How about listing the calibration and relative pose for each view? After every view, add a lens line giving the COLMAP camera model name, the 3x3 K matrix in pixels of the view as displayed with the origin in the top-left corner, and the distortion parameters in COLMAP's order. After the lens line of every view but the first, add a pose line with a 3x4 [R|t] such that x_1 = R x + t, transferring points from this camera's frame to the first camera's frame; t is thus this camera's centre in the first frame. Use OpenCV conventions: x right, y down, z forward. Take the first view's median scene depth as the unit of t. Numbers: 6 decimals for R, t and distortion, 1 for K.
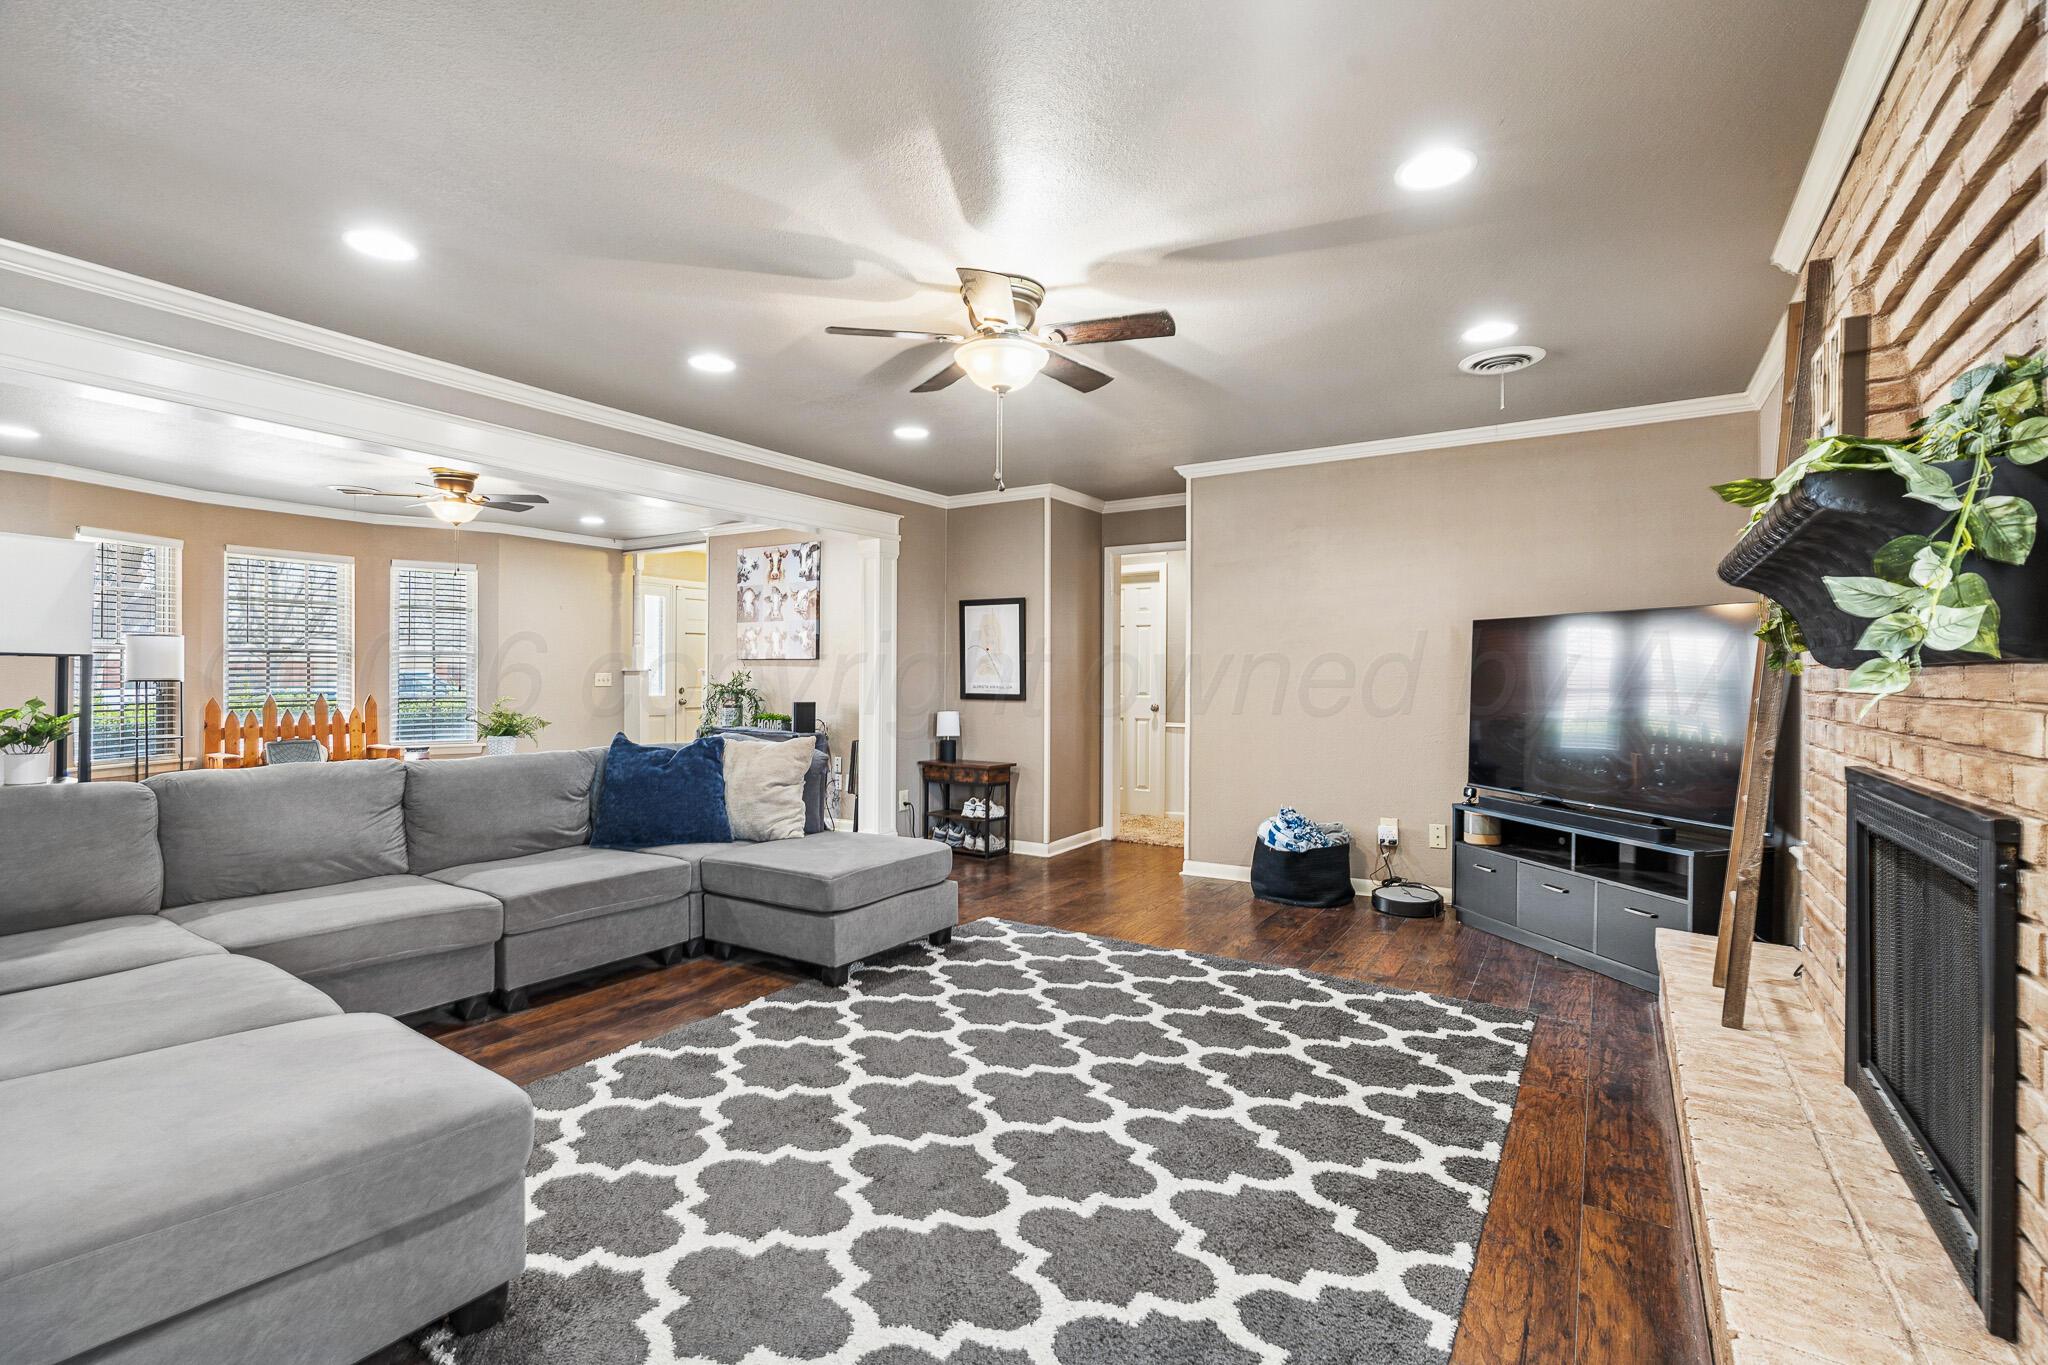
lens RADIAL K [[932.5, 0, 1025.4], [0, 932.5, 673.0], [0, 0, 1]] dist [-0.000316, 0.000280]
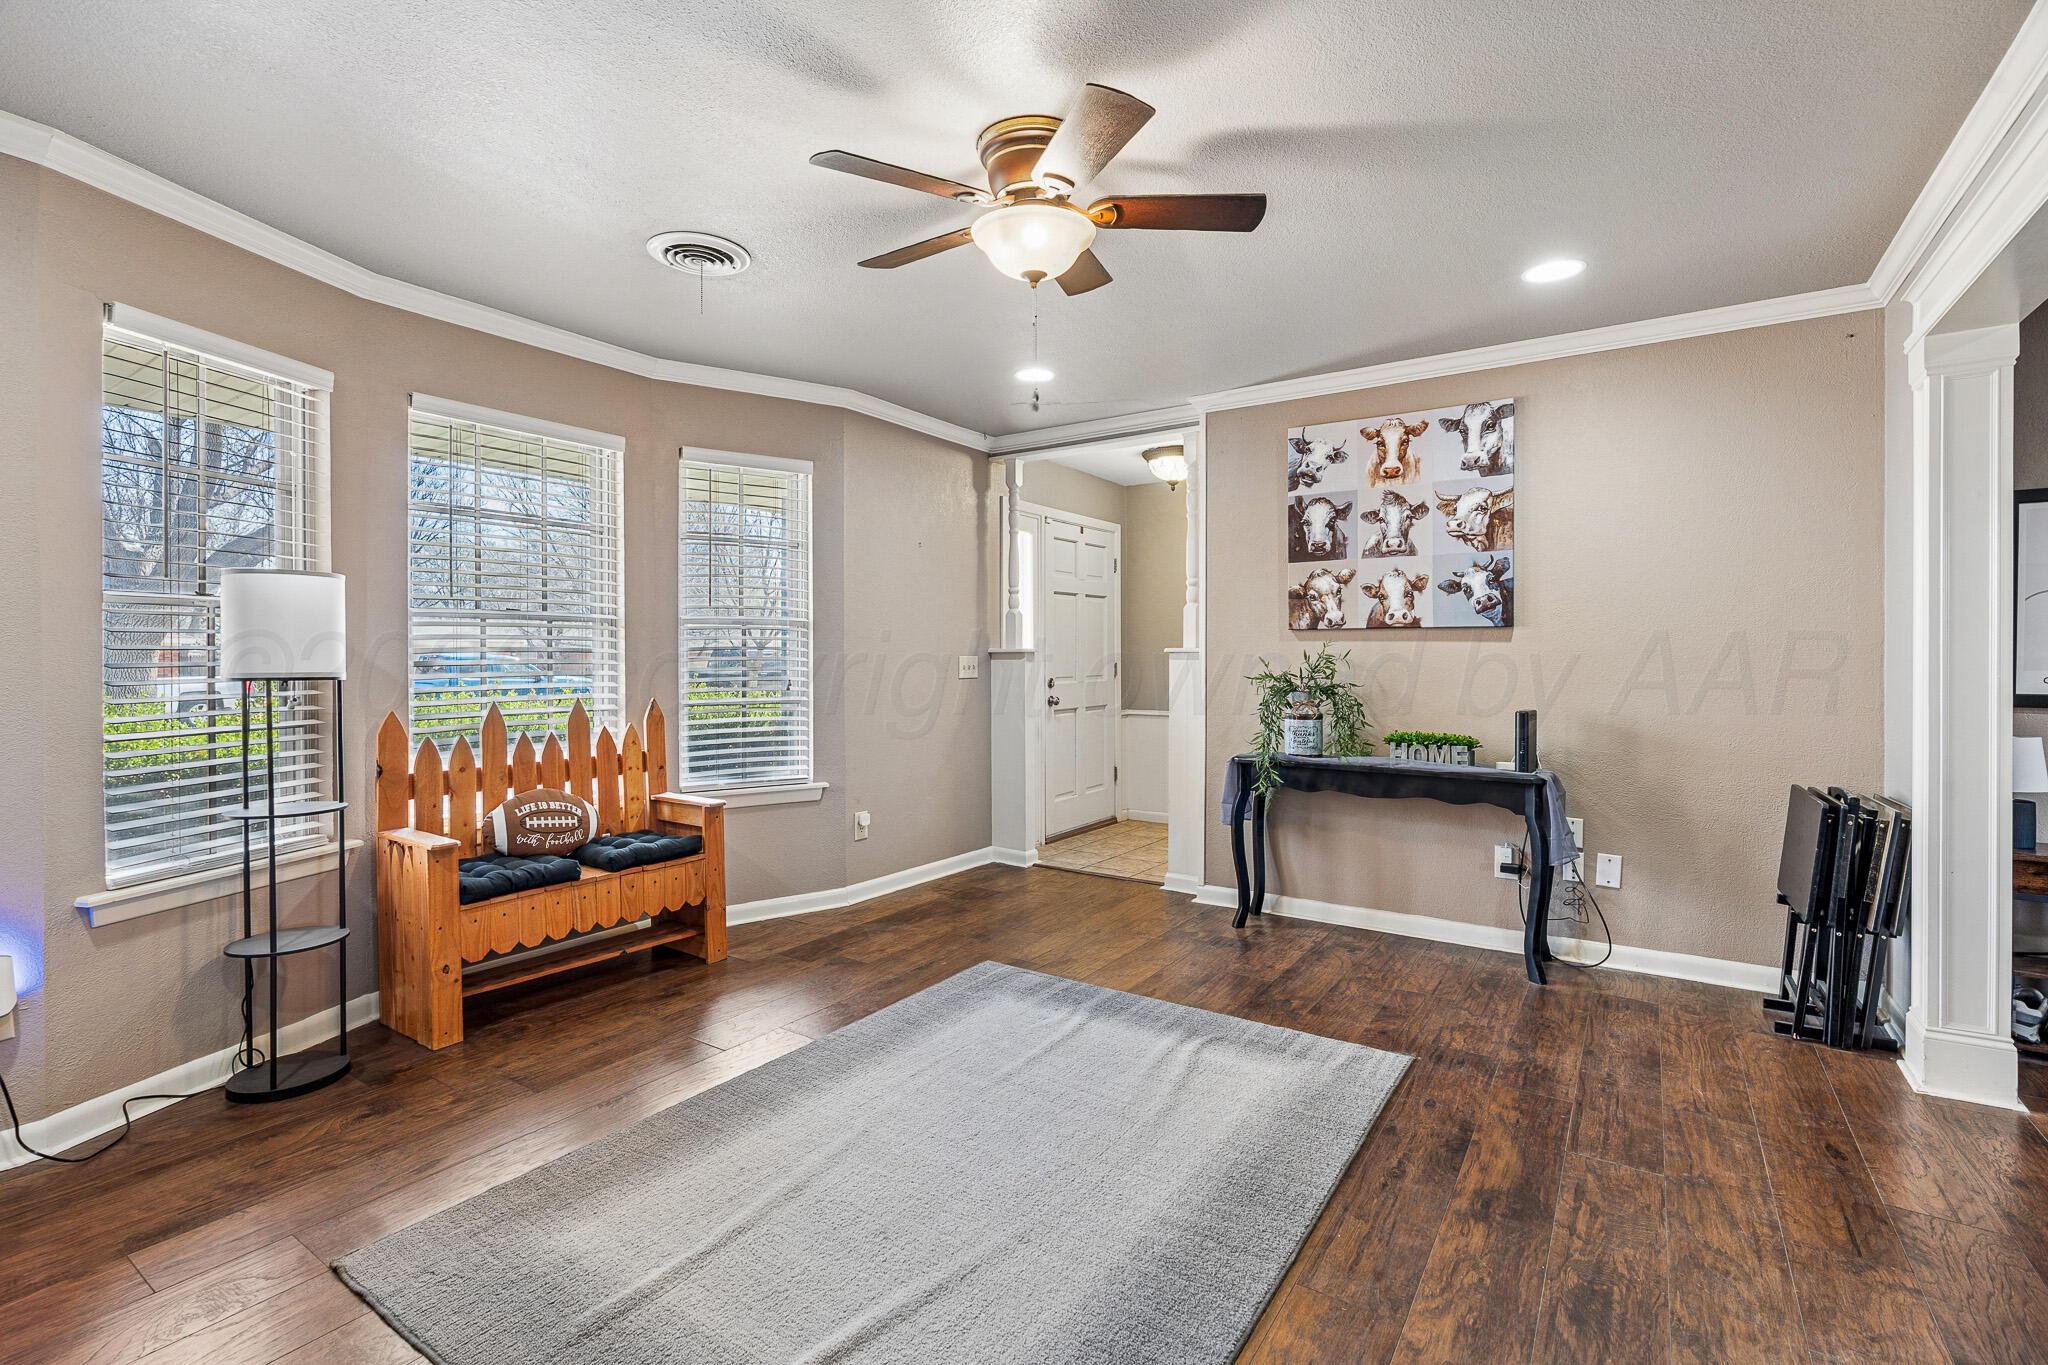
lens RADIAL K [[922.2, 0, 1021.1], [0, 922.2, 653.9], [0, 0, 1]] dist [-0.006476, 0.000381]
pose [[0.999458, -0.003869, -0.032676, -0.463533], [0.003849, 0.999992, -0.000675, -0.000719], [0.032679, 0.000549, 0.999466, 0.469637]]
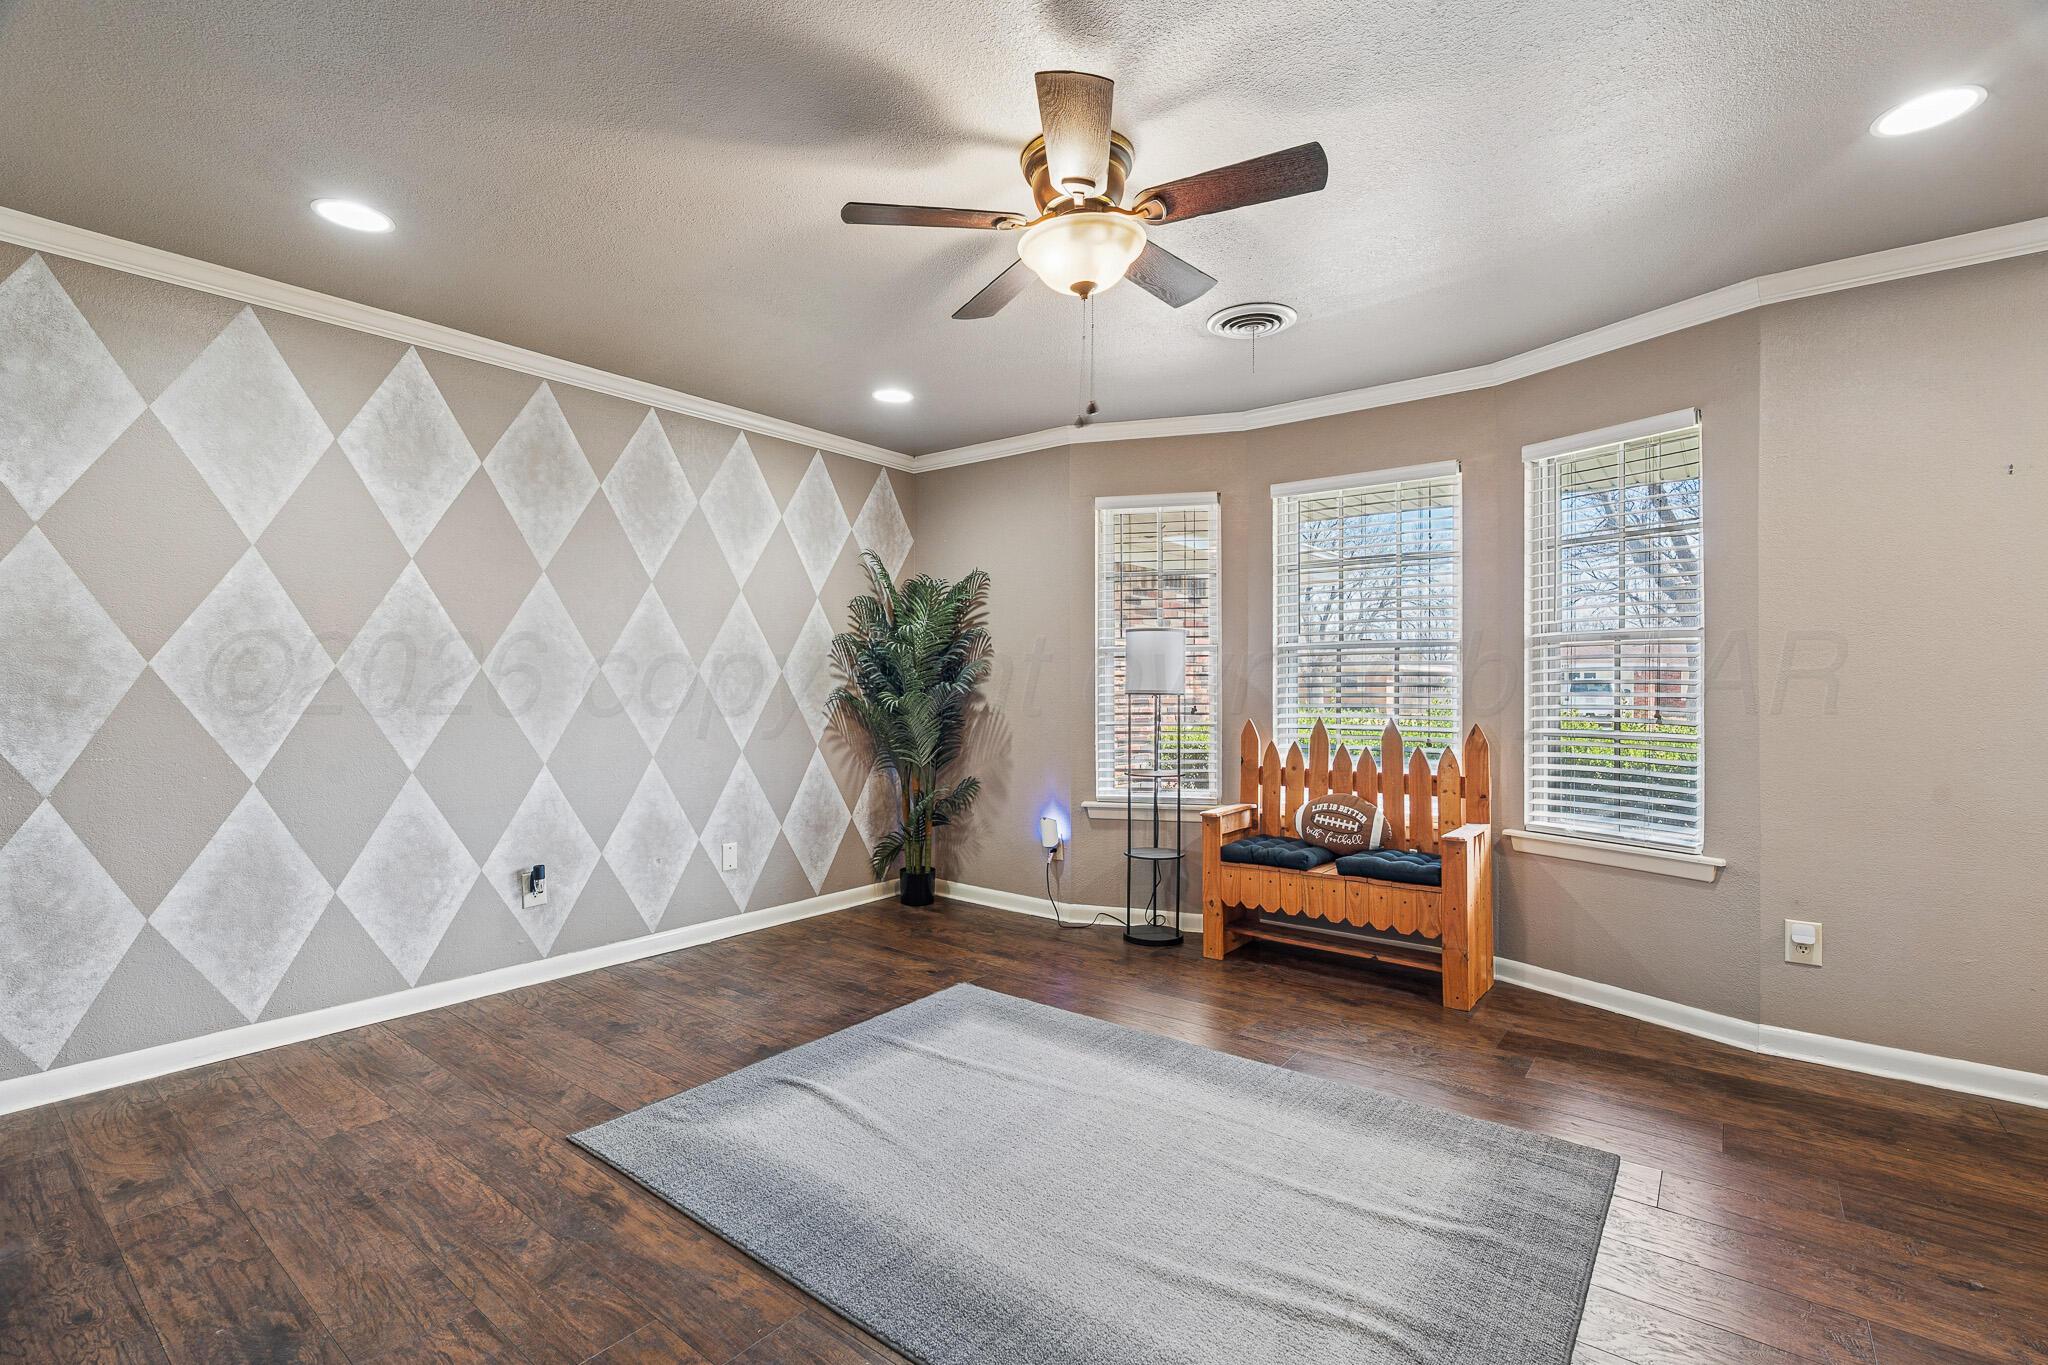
lens RADIAL K [[922.3, 0, 1026.6], [0, 922.3, 678.3], [0, 0, 1]] dist [-0.015543, 0.009492]
pose [[-0.092804, -0.006839, -0.995661, -0.177100], [0.004296, 0.999964, -0.007269, 0.001454], [0.995675, -0.004952, -0.092771, 0.779217]]
